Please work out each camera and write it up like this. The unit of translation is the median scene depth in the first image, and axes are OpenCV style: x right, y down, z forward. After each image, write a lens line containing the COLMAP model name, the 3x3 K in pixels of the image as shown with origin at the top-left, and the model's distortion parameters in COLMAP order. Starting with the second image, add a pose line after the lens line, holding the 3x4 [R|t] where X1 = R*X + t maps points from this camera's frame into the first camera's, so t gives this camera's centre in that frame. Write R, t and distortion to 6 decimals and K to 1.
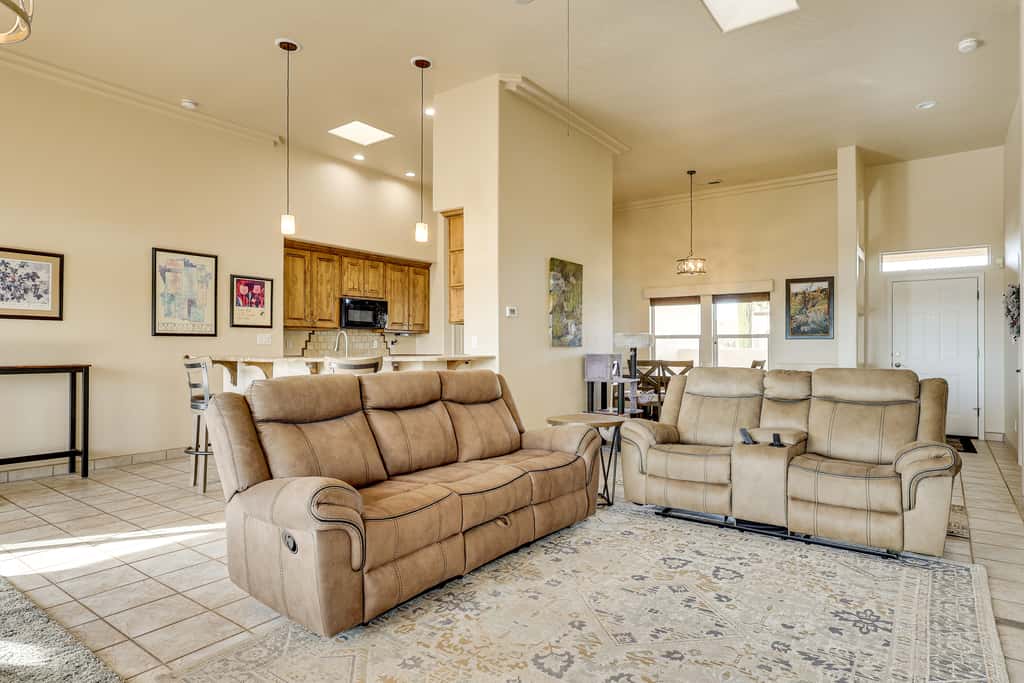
lens RADIAL K [[579.7, 0, 520.5], [0, 579.7, 345.5], [0, 0, 1]] dist [-0.007781, 0.000253]
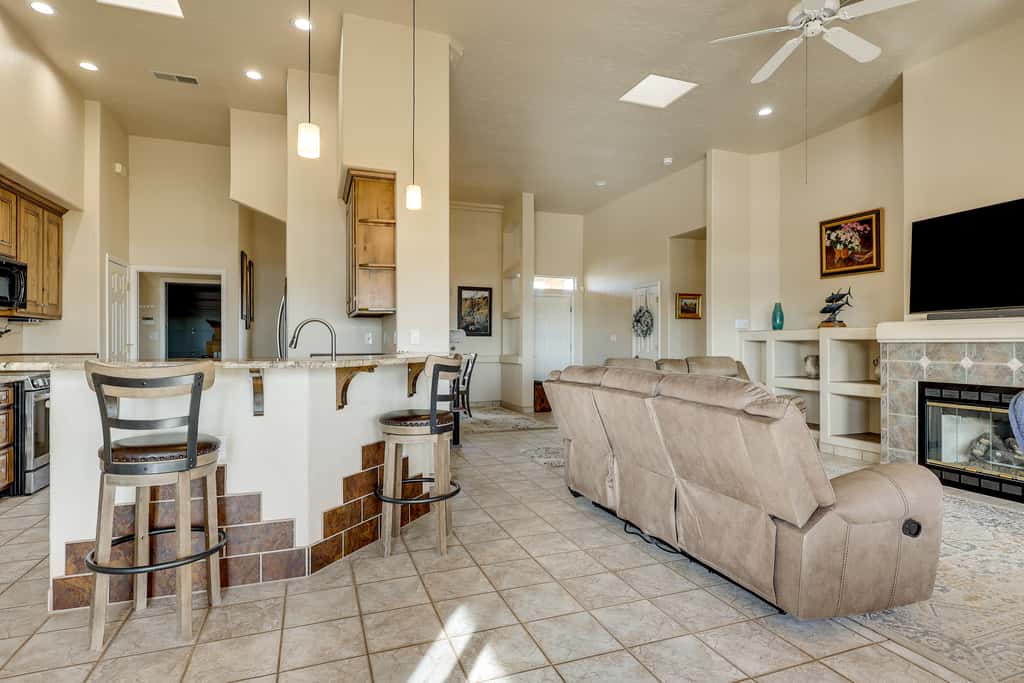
lens RADIAL K [[549.4, 0, 515.4], [0, 549.4, 343.9], [0, 0, 1]] dist [0.004608, 0.001115]
pose [[0.540401, -0.000790, 0.841407, -0.598947], [-0.004564, 0.999982, 0.003870, 0.000317], [-0.841395, -0.005932, 0.540388, 0.390236]]
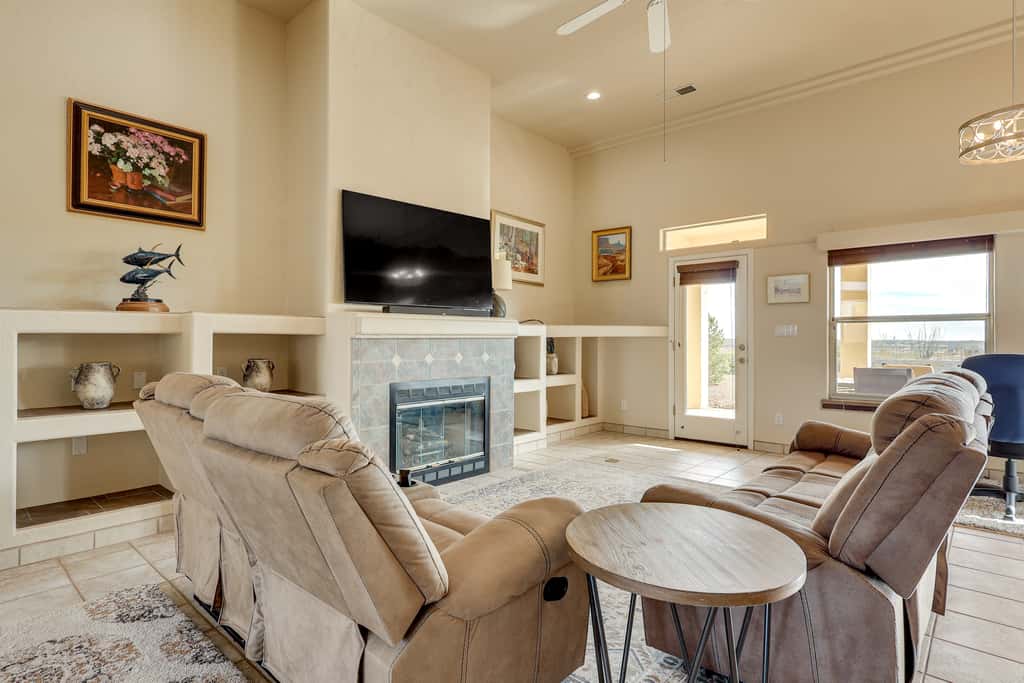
lens RADIAL K [[531.5, 0, 513.4], [0, 531.5, 342.7], [0, 0, 1]] dist [-0.002884, 0.000230]
pose [[-0.995353, -0.000804, 0.096289, 0.126663], [-0.000690, 0.999999, 0.001210, 0.003156], [-0.096290, 0.001138, -0.995353, 0.938109]]
